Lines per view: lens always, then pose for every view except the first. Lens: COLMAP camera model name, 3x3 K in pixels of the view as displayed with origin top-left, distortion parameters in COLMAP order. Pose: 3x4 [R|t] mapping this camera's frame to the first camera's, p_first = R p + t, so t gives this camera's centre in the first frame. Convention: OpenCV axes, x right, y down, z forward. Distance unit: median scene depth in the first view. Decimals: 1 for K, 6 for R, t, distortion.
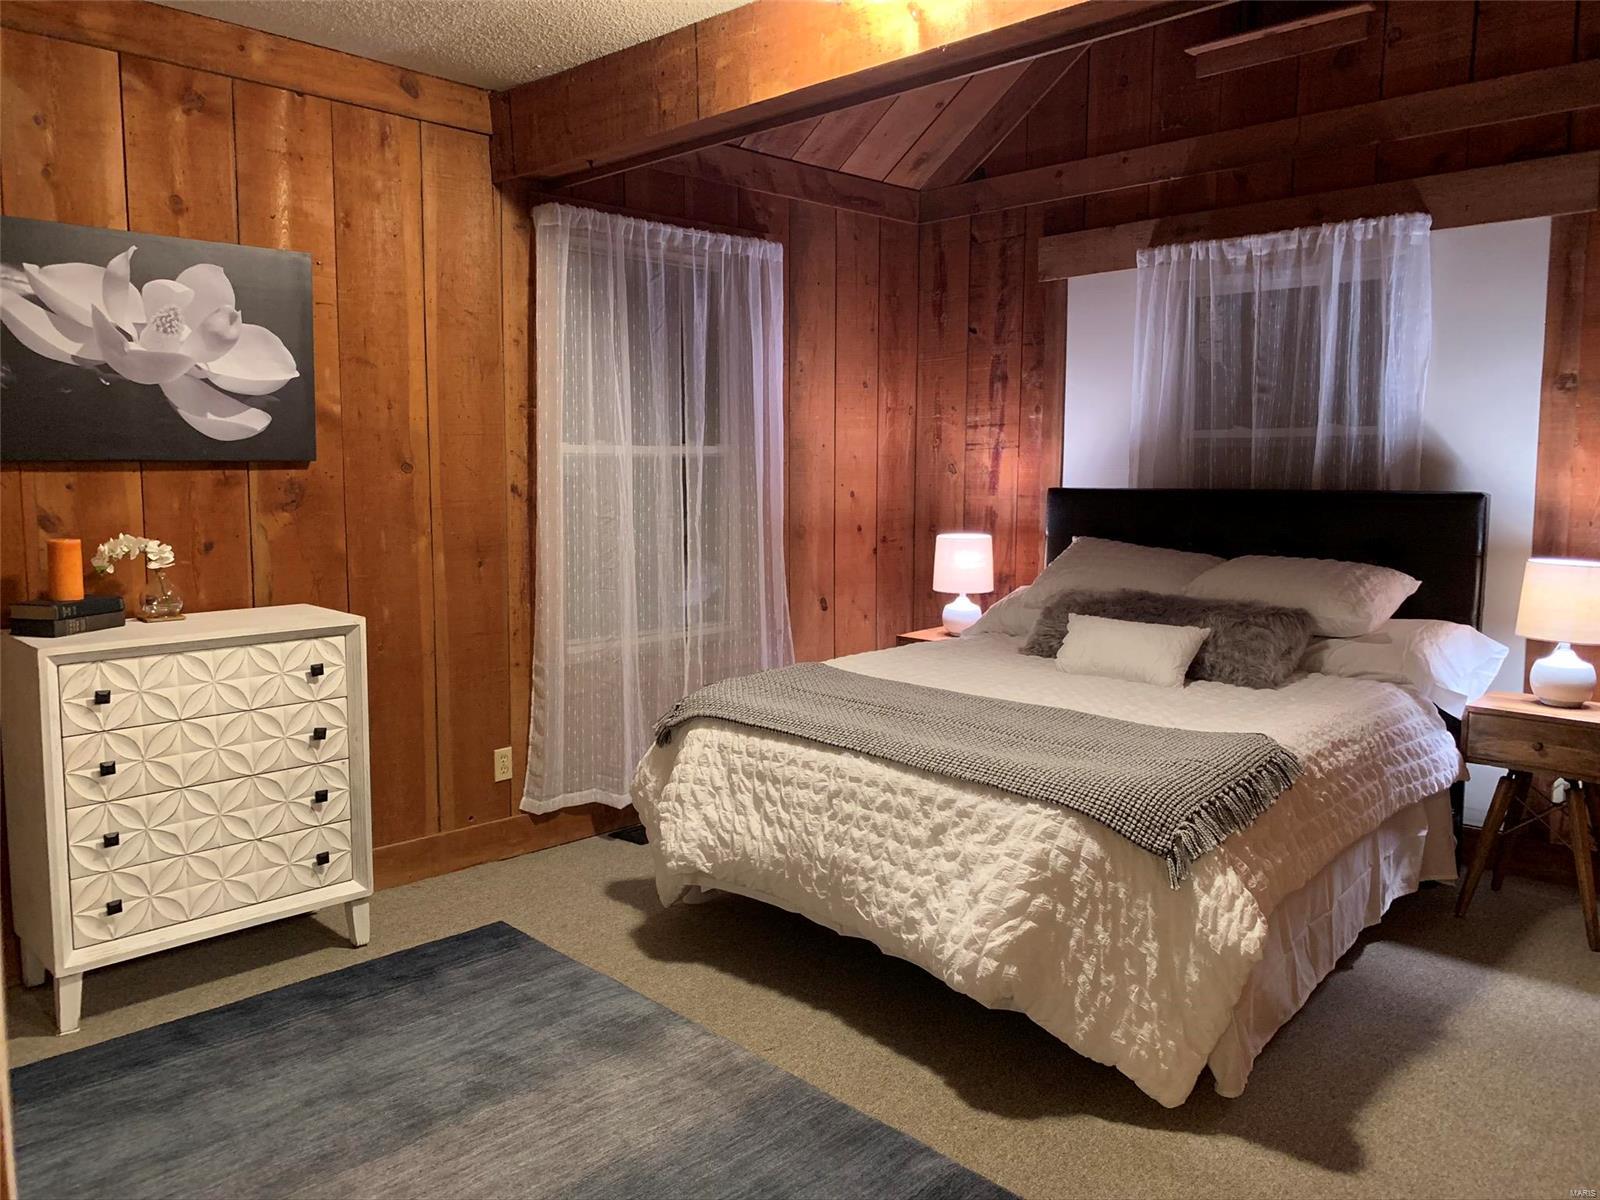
lens RADIAL K [[1212.5, 0, 793.6], [0, 1212.5, 580.0], [0, 0, 1]] dist [0.050536, -0.065326]
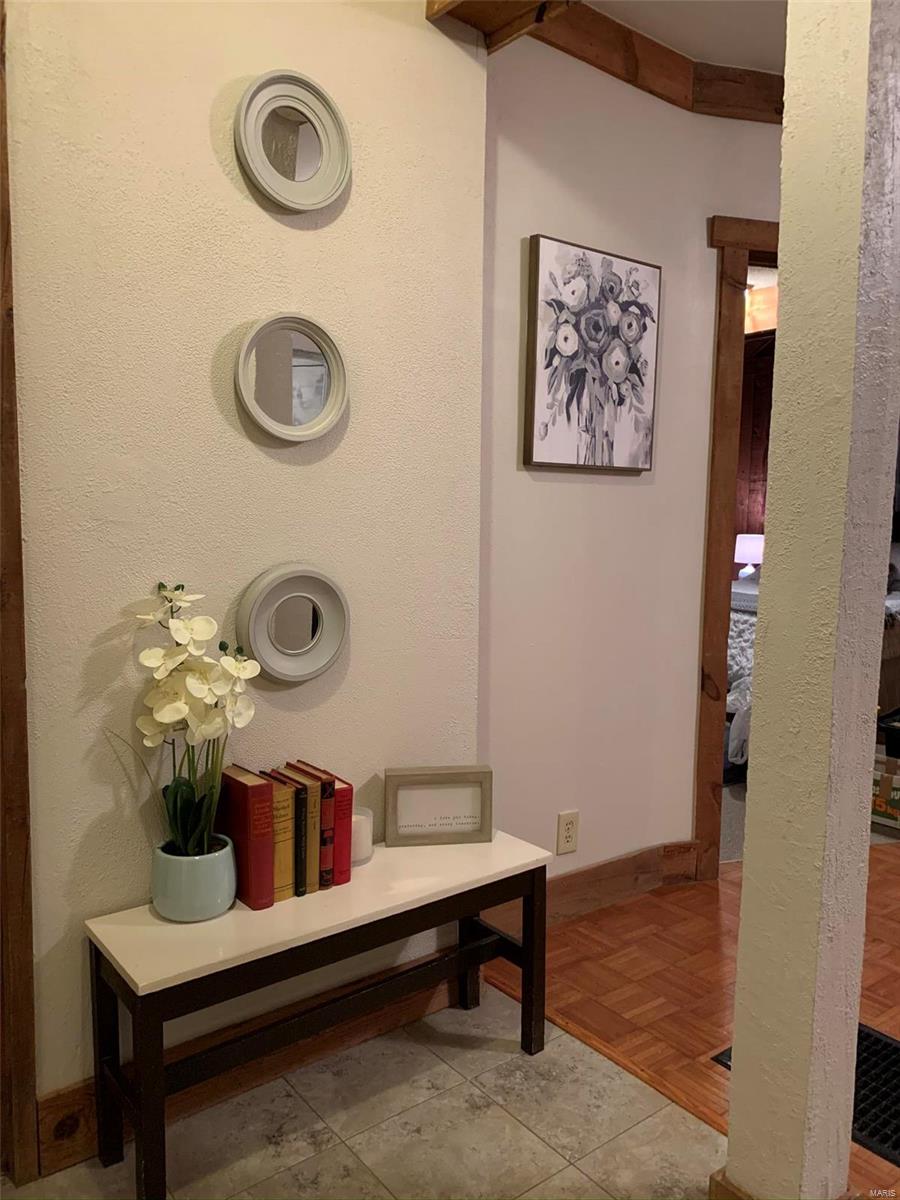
lens RADIAL K [[909.4, 0, 459.3], [0, 909.4, 600.3], [0, 0, 1]] dist [0.050536, -0.065326]
pose [[0.991259, 0.030698, -0.128308, -0.197632], [-0.031710, 0.999480, -0.005853, 0.138017], [0.128061, 0.009870, 0.991717, -0.807086]]
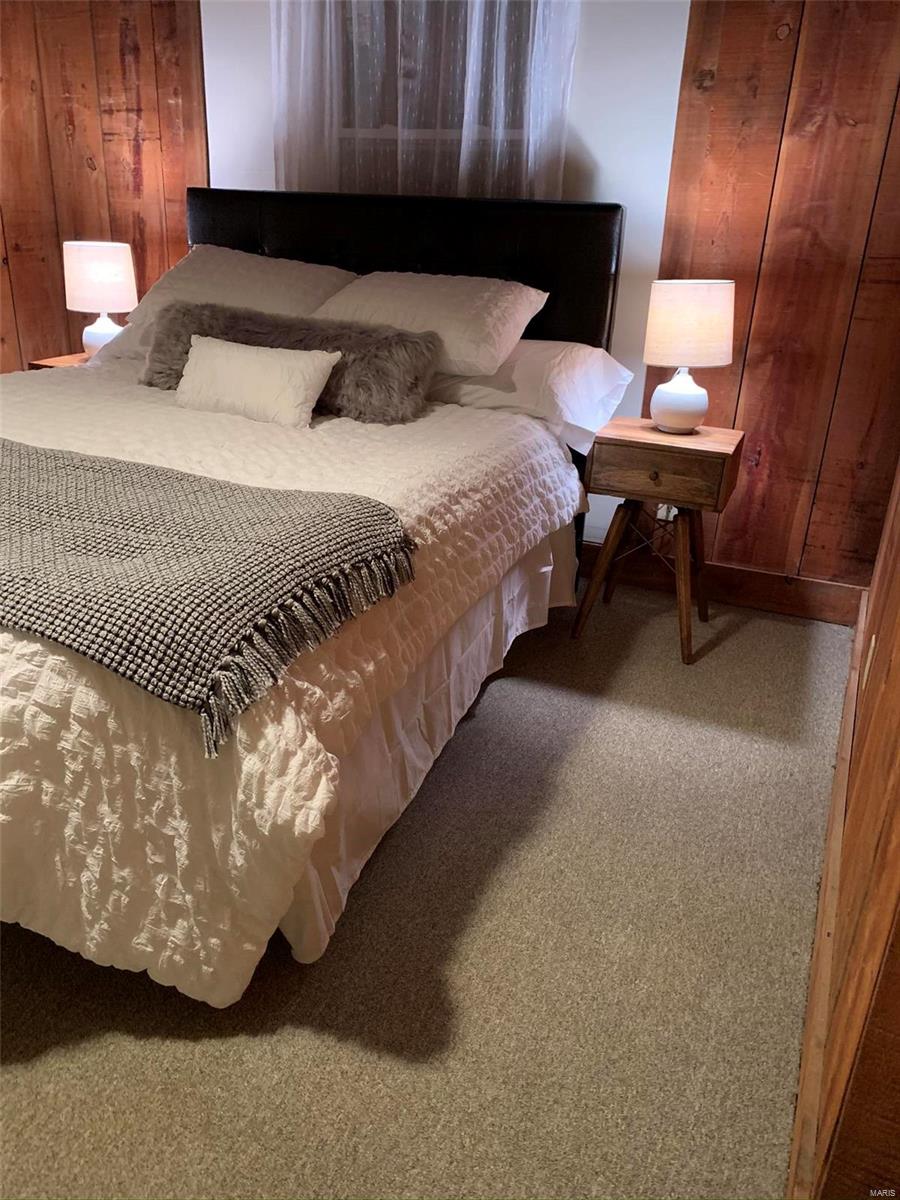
lens RADIAL K [[909.4, 0, 465.8], [0, 909.4, 584.6], [0, 0, 1]] dist [0.050536, -0.065326]
pose [[0.932778, -0.091332, 0.348689, 0.197742], [-0.012077, 0.958905, 0.283471, 0.012579], [-0.360249, -0.268627, 0.893342, 0.366759]]
